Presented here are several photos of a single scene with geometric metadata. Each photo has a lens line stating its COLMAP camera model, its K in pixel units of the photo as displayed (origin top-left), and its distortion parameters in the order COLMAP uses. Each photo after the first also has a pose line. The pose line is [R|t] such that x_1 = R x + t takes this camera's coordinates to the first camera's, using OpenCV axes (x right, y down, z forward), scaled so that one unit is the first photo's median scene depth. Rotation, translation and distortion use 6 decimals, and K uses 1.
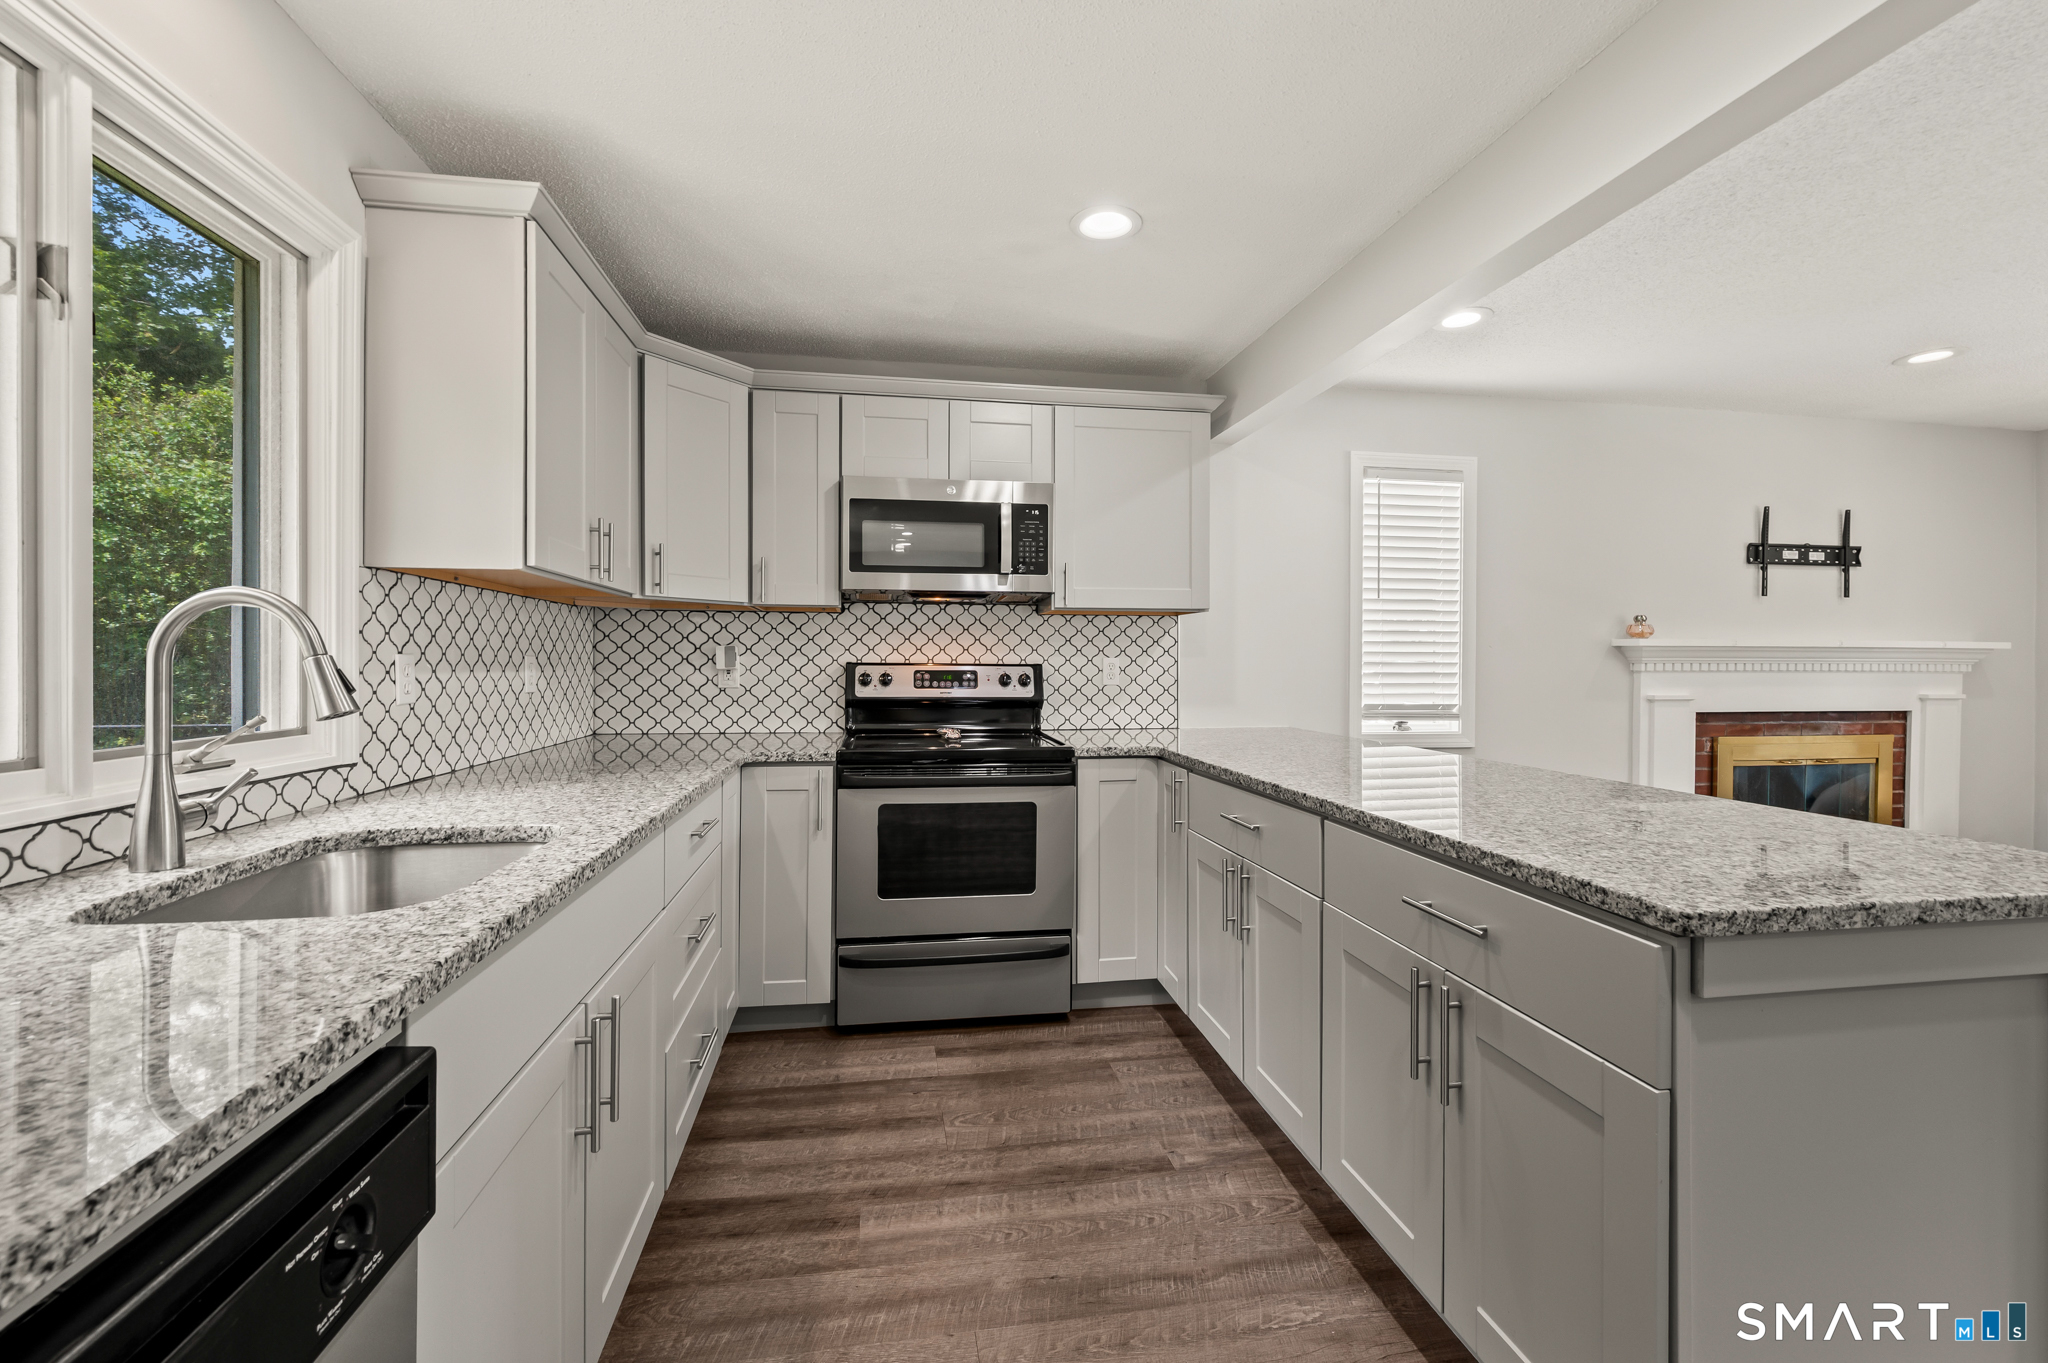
lens RADIAL K [[831.0, 0, 1022.9], [0, 831.0, 667.5], [0, 0, 1]] dist [0.002036, -0.000233]
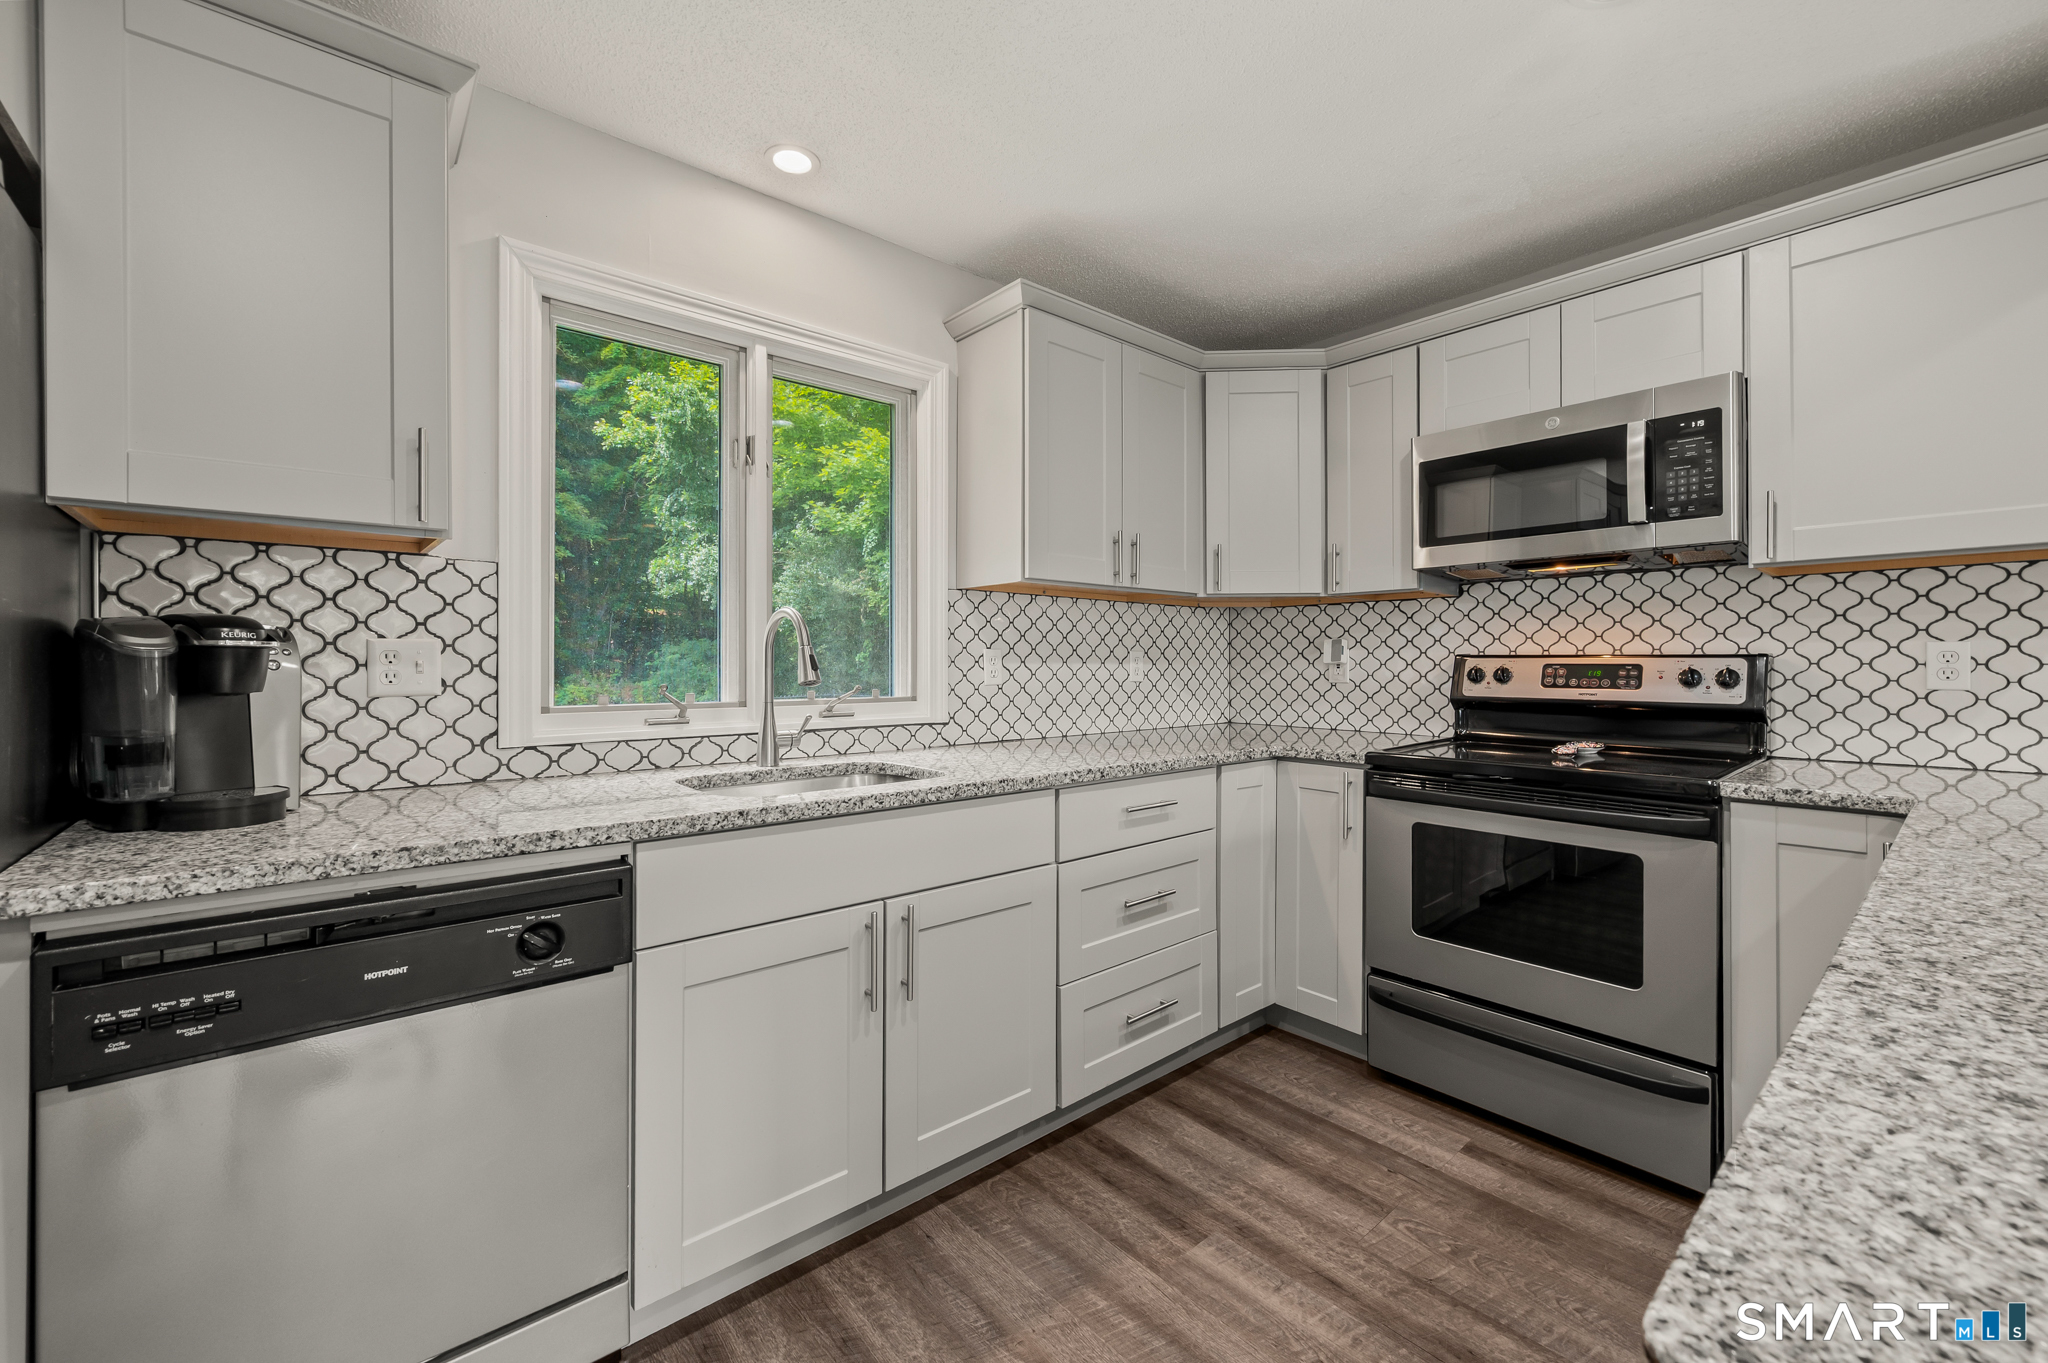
lens RADIAL K [[835.9, 0, 1034.5], [0, 835.9, 667.9], [0, 0, 1]] dist [0.001729, 0.000275]
pose [[0.523993, -0.000009, -0.851723, 0.286697], [-0.004207, 0.999988, -0.002599, 0.011148], [0.851712, 0.004945, 0.523986, 0.189504]]
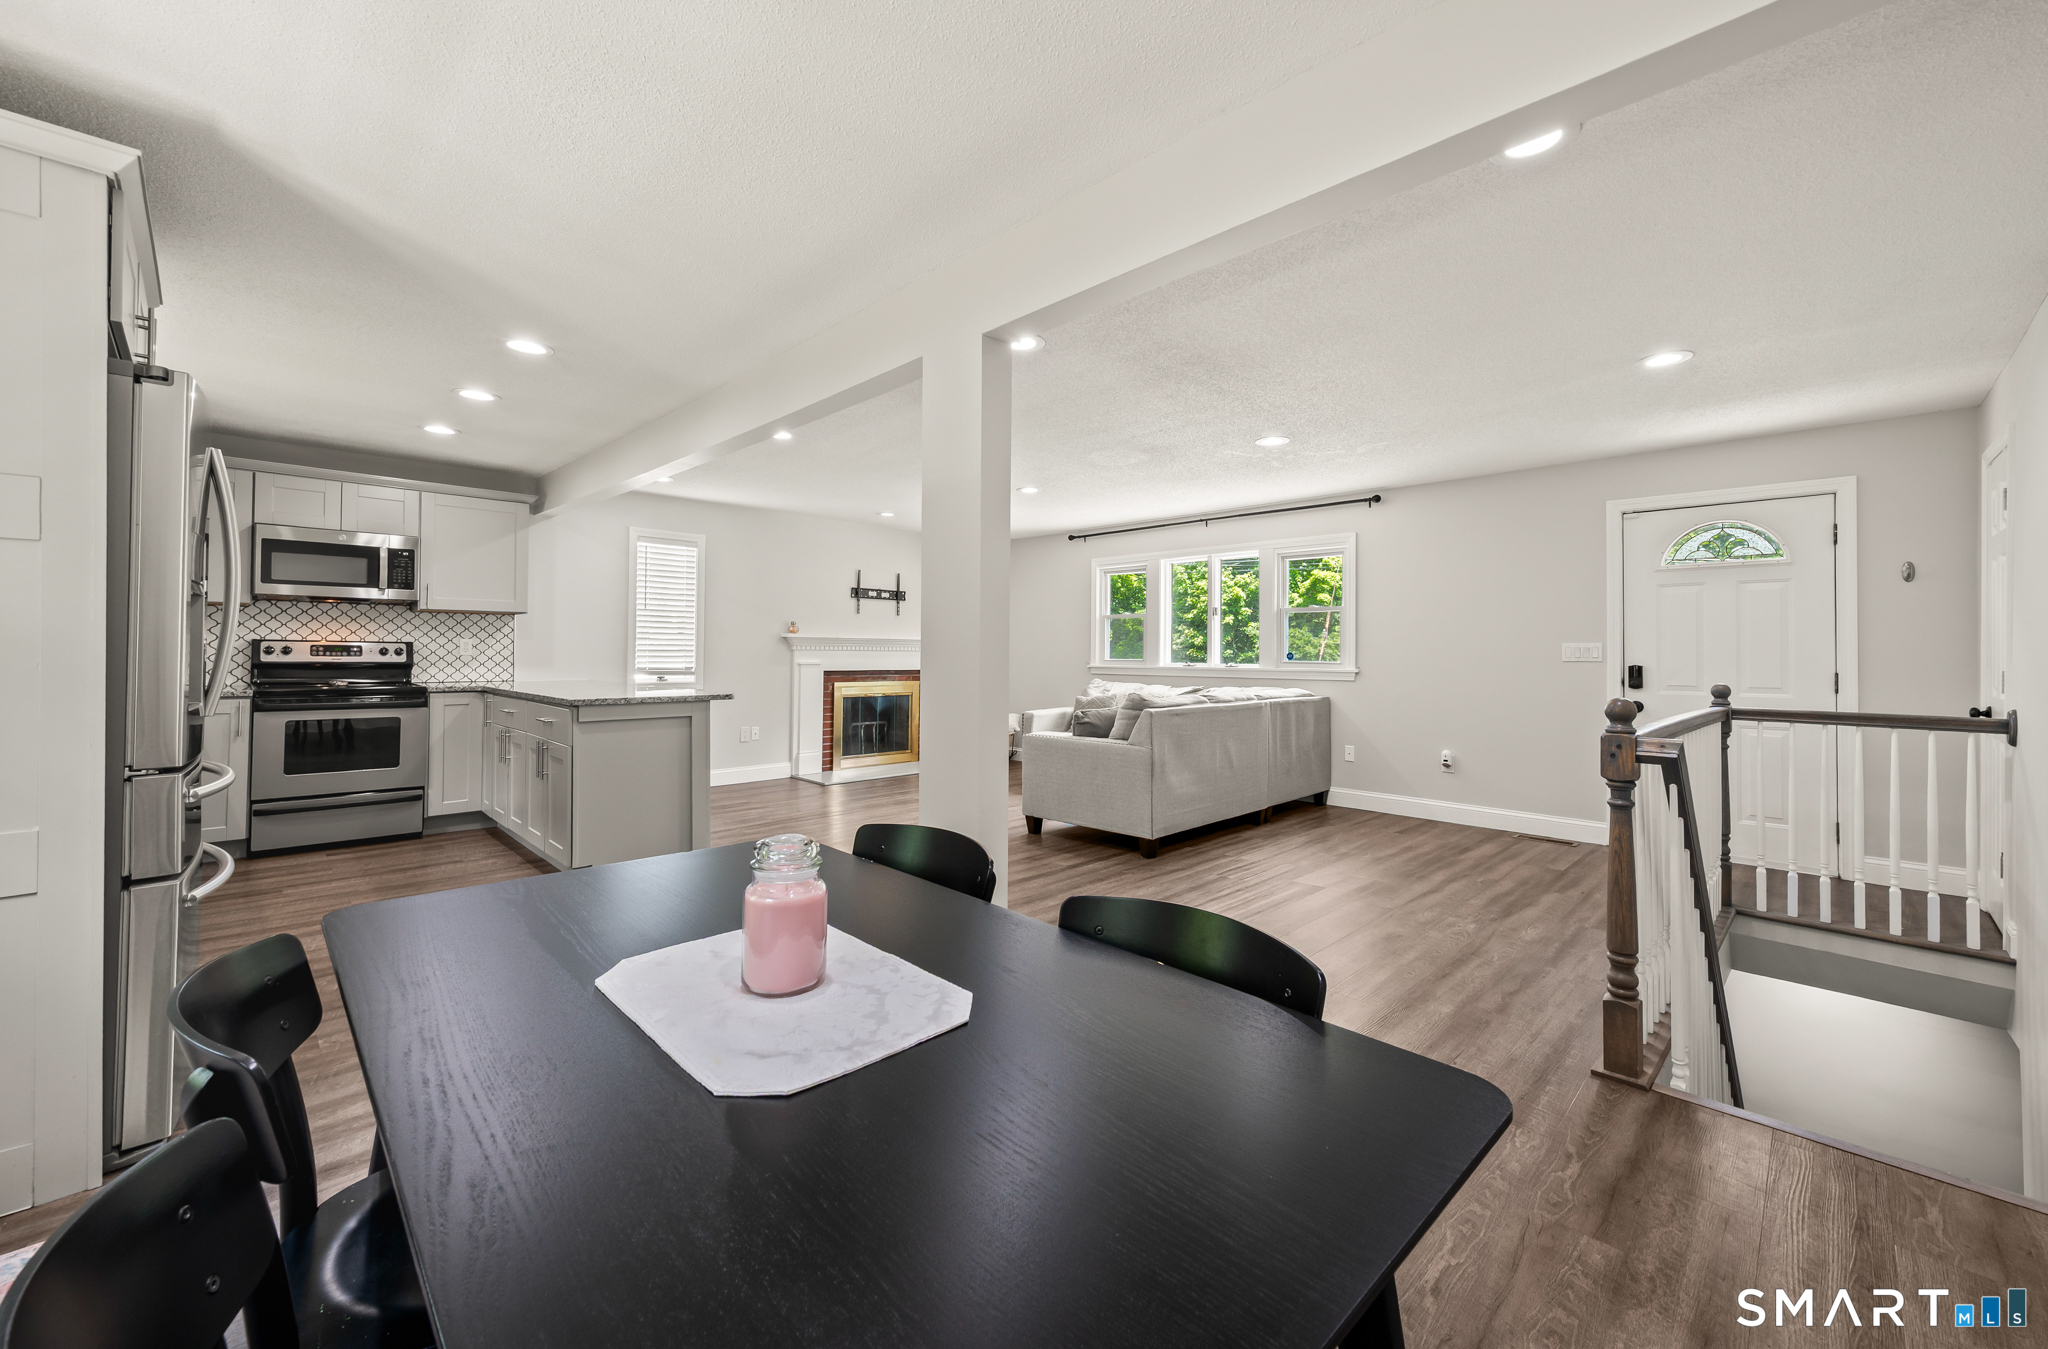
lens RADIAL K [[802.5, 0, 1021.3], [0, 802.5, 634.8], [0, 0, 1]] dist [0.001119, 0.000396]
pose [[0.809320, 0.017344, 0.587112, 0.066829], [-0.001910, 0.999636, -0.026897, 0.023163], [-0.587365, 0.020646, 0.809059, -1.044394]]
